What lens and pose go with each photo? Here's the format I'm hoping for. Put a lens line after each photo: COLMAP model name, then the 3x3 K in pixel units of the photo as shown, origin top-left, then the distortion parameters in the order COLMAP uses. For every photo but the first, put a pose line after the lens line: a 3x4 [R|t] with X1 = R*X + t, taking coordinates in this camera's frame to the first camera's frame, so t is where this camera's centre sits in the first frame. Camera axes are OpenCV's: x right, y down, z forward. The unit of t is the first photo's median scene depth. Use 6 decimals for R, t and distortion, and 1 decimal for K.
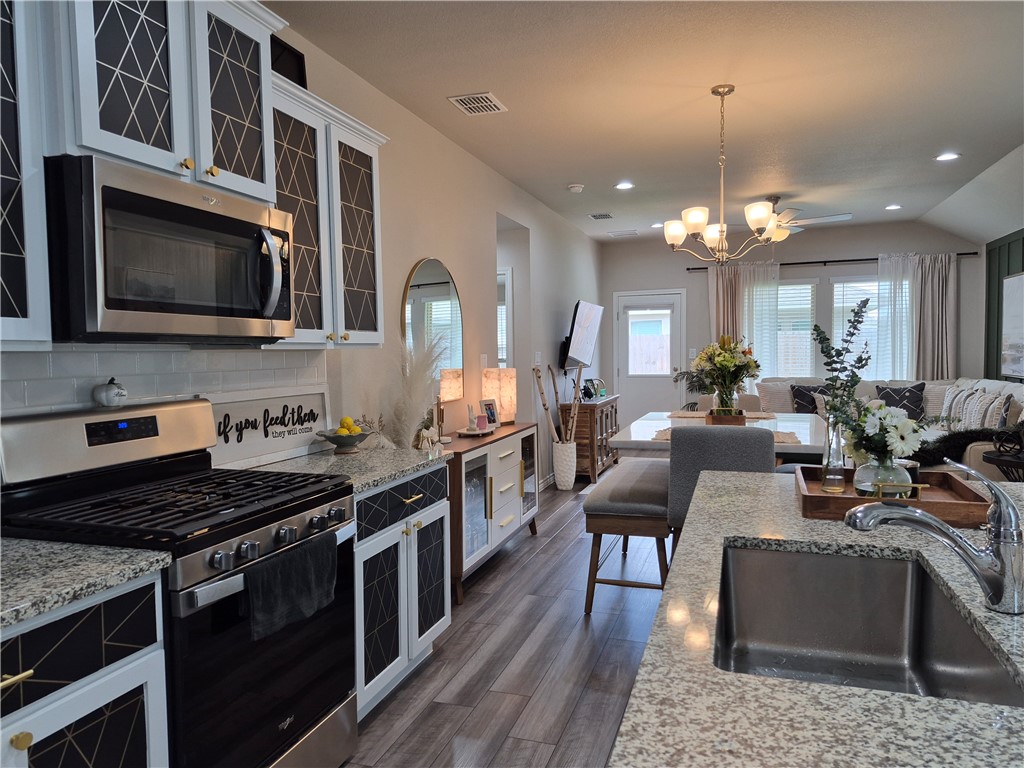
lens RADIAL K [[698.7, 0, 509.6], [0, 698.7, 375.0], [0, 0, 1]] dist [0.049601, -0.003002]
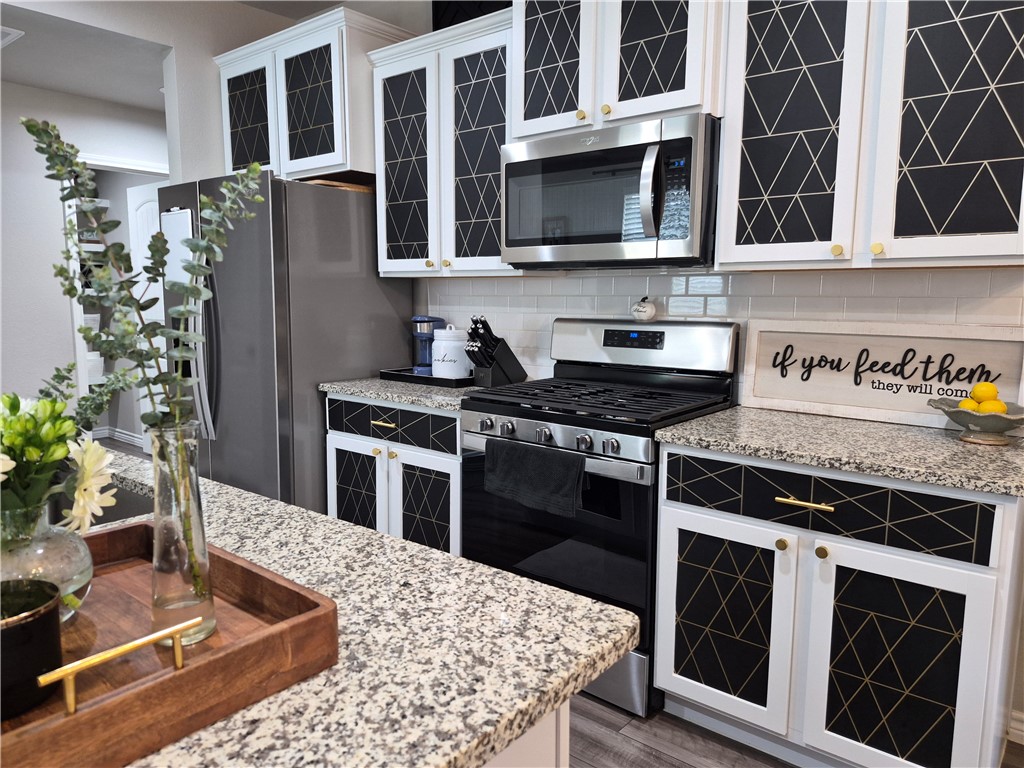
lens RADIAL K [[698.7, 0, 509.4], [0, 698.7, 390.3], [0, 0, 1]] dist [0.049601, -0.003002]
pose [[-0.350537, 0.144409, -0.925348, 0.534091], [-0.030777, 0.985731, 0.165491, -0.023971], [0.936043, 0.086490, -0.341091, 0.947127]]
